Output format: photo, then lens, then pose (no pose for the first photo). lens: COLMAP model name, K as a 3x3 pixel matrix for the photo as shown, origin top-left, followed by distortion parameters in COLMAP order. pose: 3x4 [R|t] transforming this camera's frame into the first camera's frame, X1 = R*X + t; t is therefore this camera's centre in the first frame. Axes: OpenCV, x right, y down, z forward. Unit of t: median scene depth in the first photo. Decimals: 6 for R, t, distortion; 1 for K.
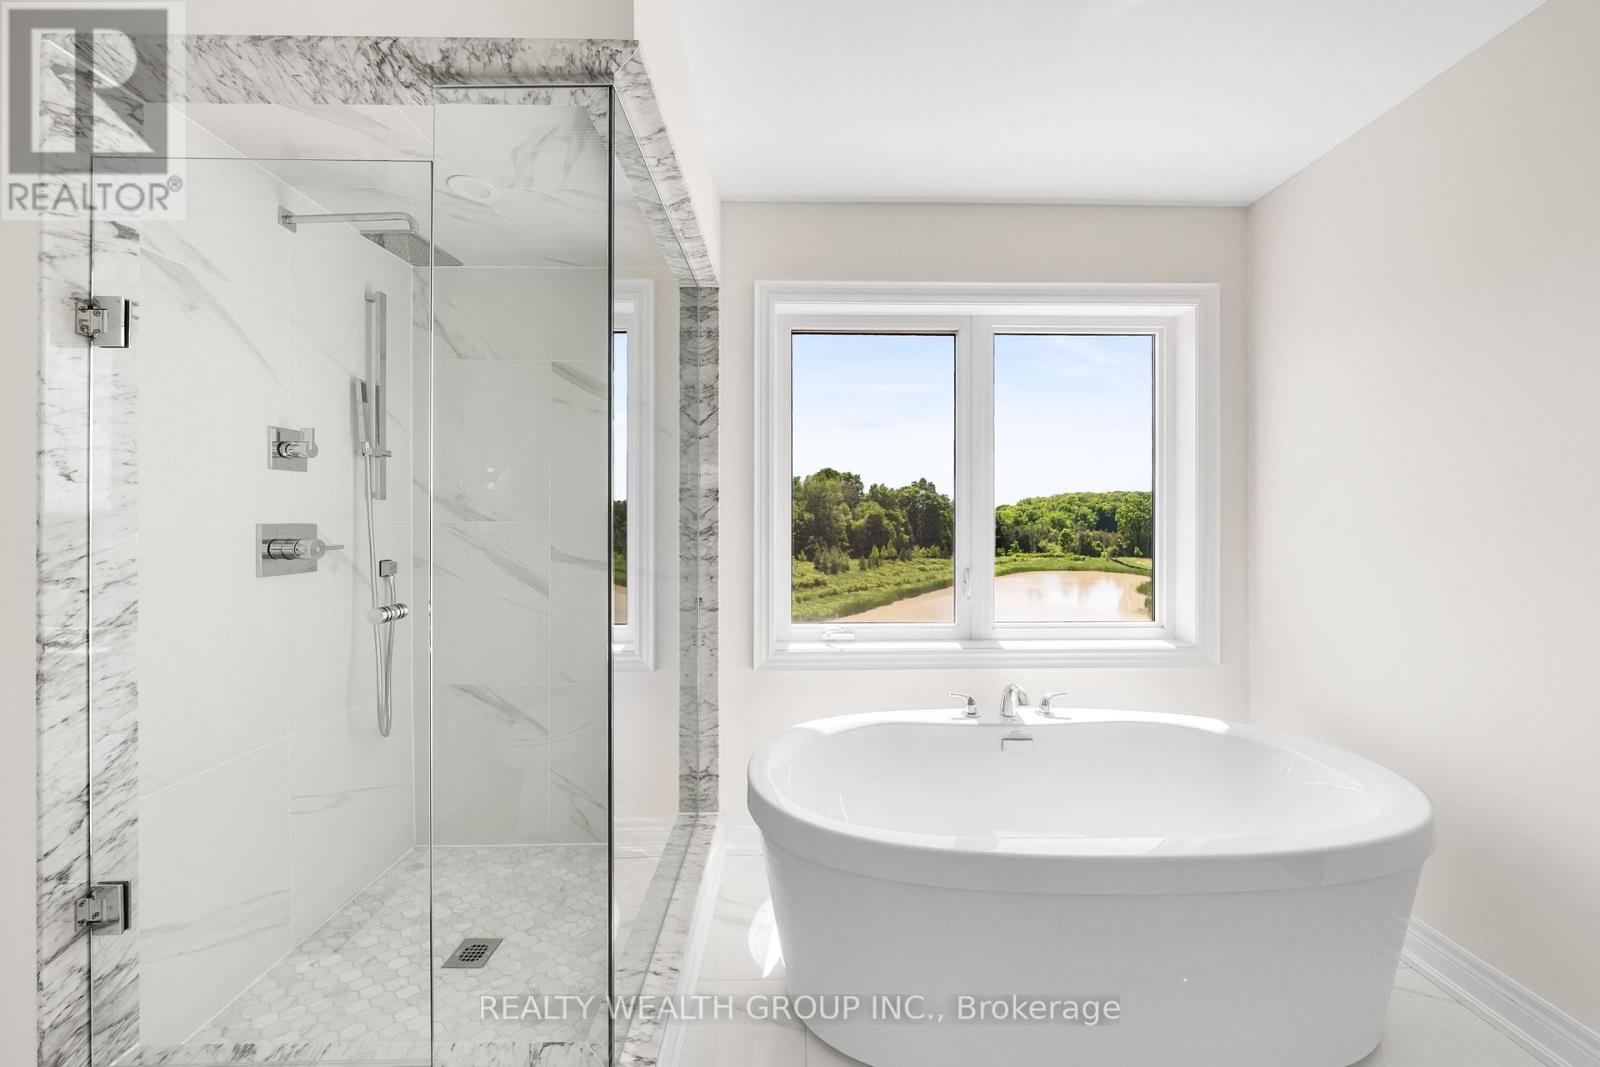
lens RADIAL K [[592.5, 0, 804.8], [0, 592.5, 521.4], [0, 0, 1]] dist [-0.001194, -0.000288]
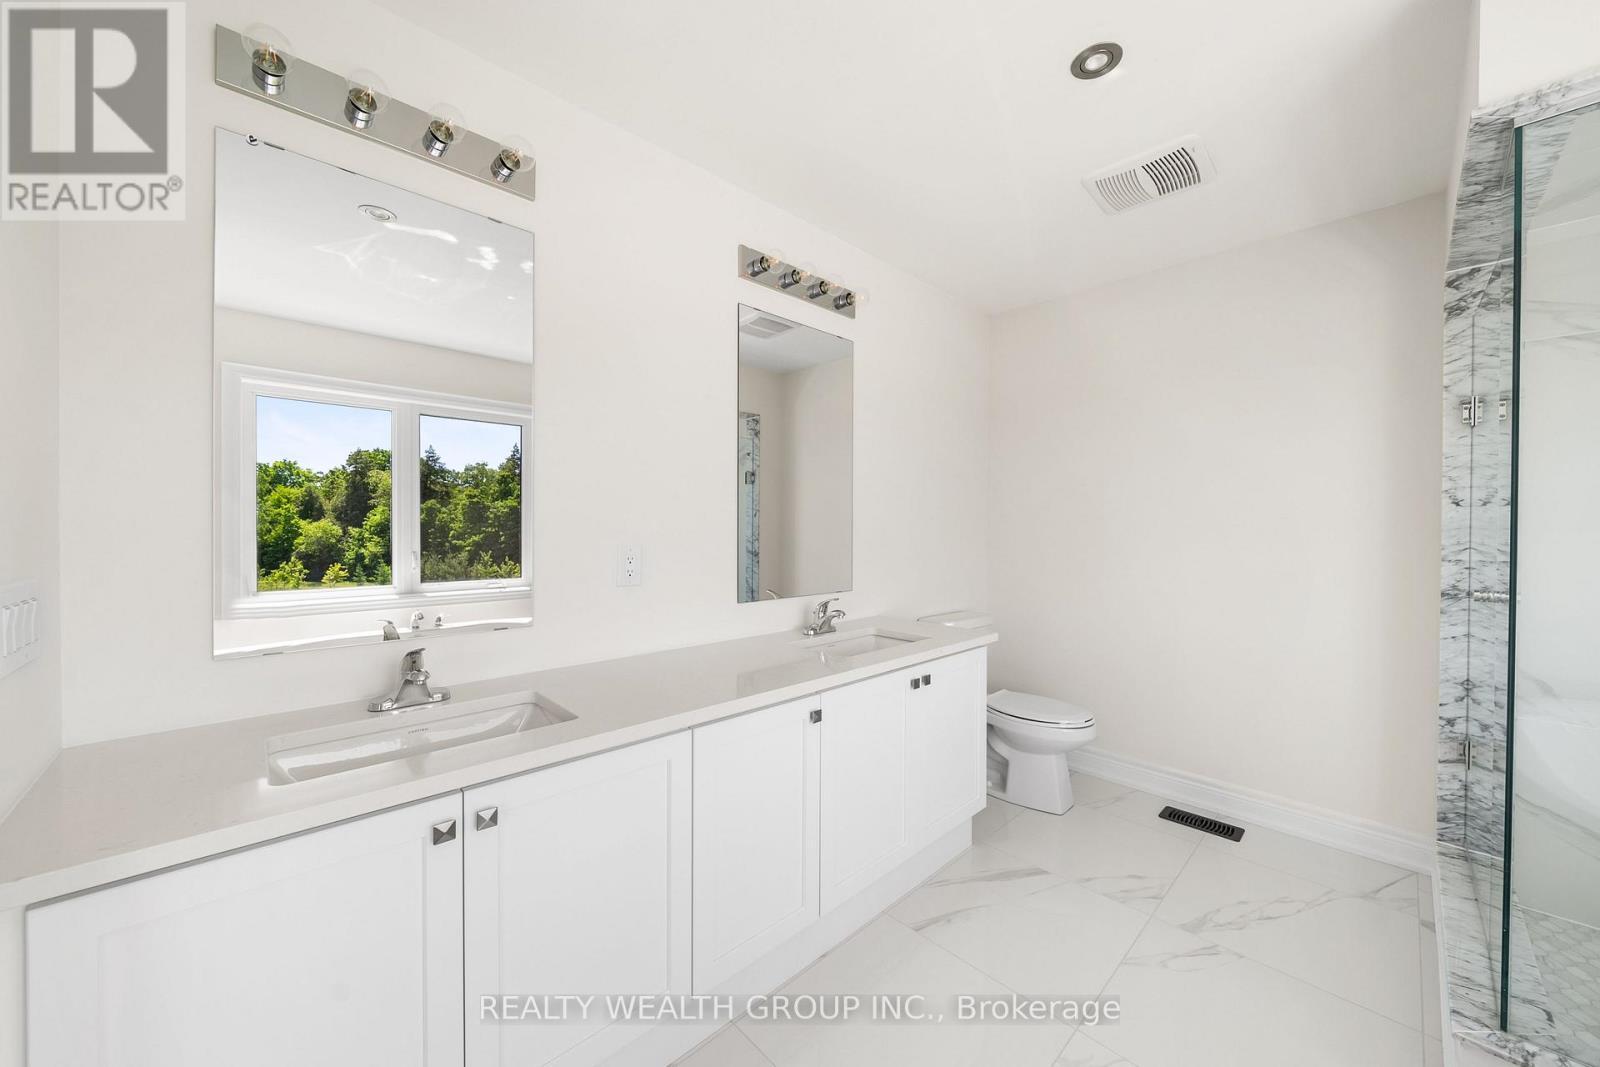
lens RADIAL K [[570.5, 0, 798.9], [0, 570.5, 532.0], [0, 0, 1]] dist [-0.014783, -0.000053]
pose [[-0.745739, 0.007848, -0.666192, 0.716541], [0.000773, 0.999940, 0.010914, -0.004984], [0.666238, 0.007624, -0.745700, 0.479900]]
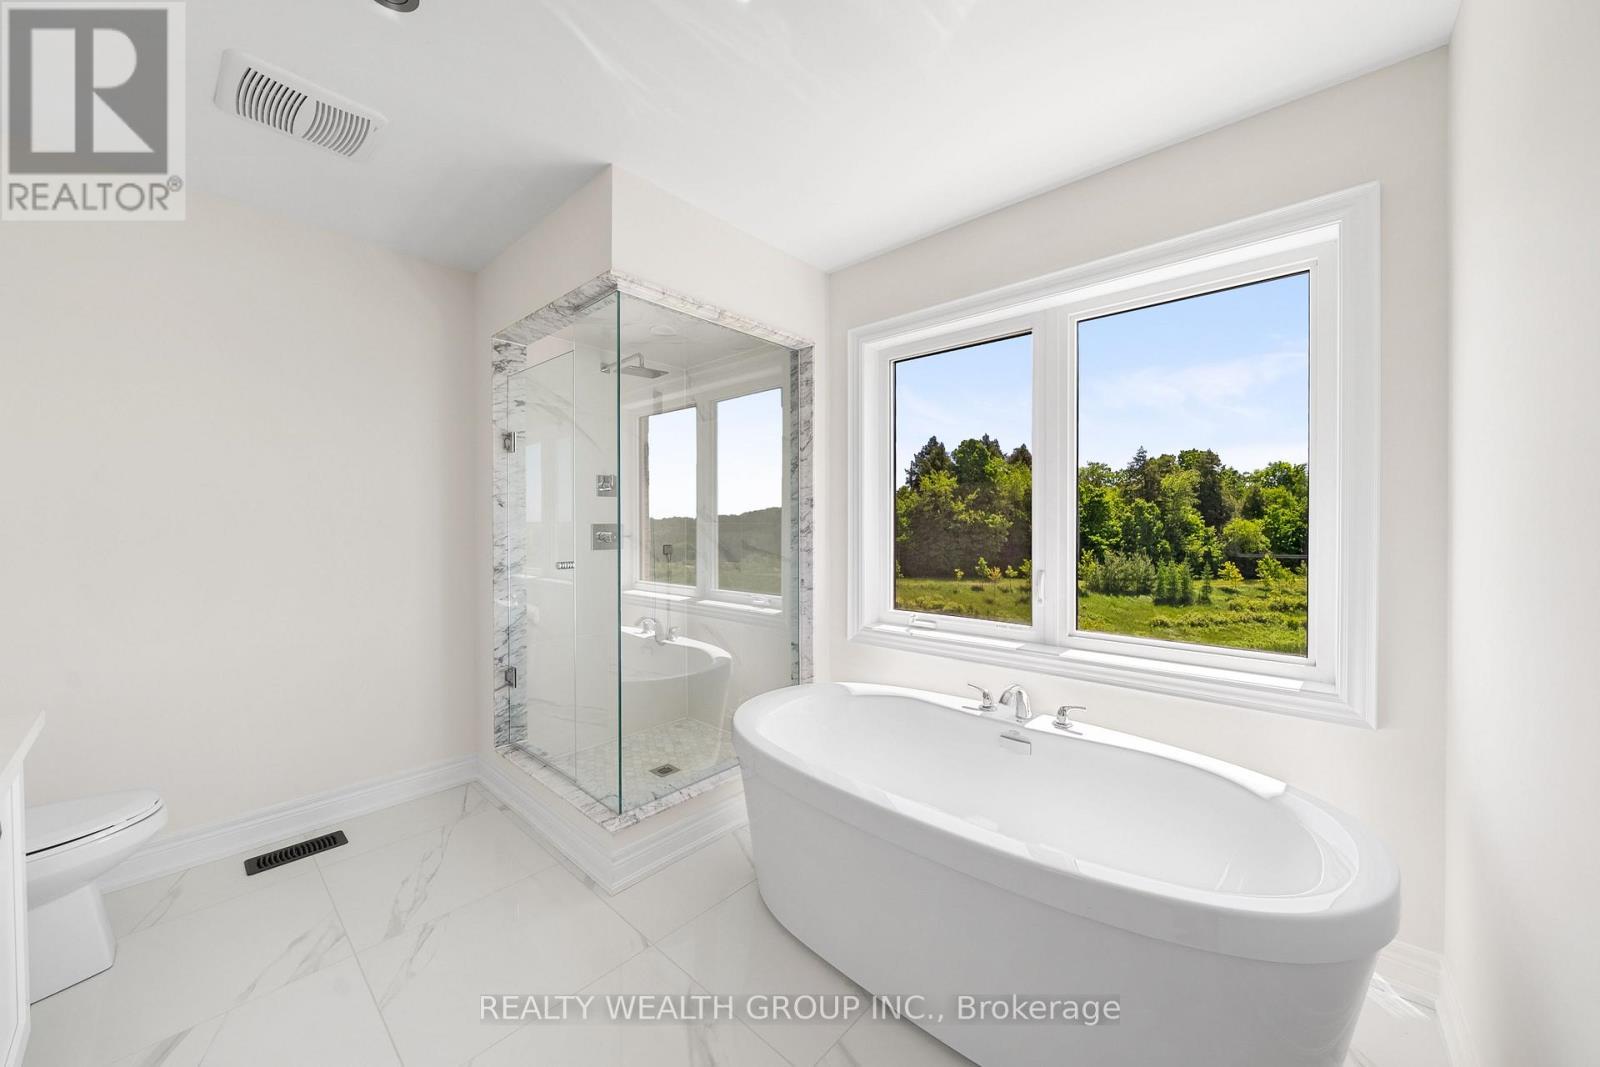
lens RADIAL K [[582.4, 0, 787.0], [0, 582.4, 529.9], [0, 0, 1]] dist [0.000132, 0.000058]
pose [[0.719595, 0.009862, -0.694324, 0.722607], [-0.000039, 0.999900, 0.014162, -0.002178], [0.694394, -0.010164, 0.719523, 0.020655]]
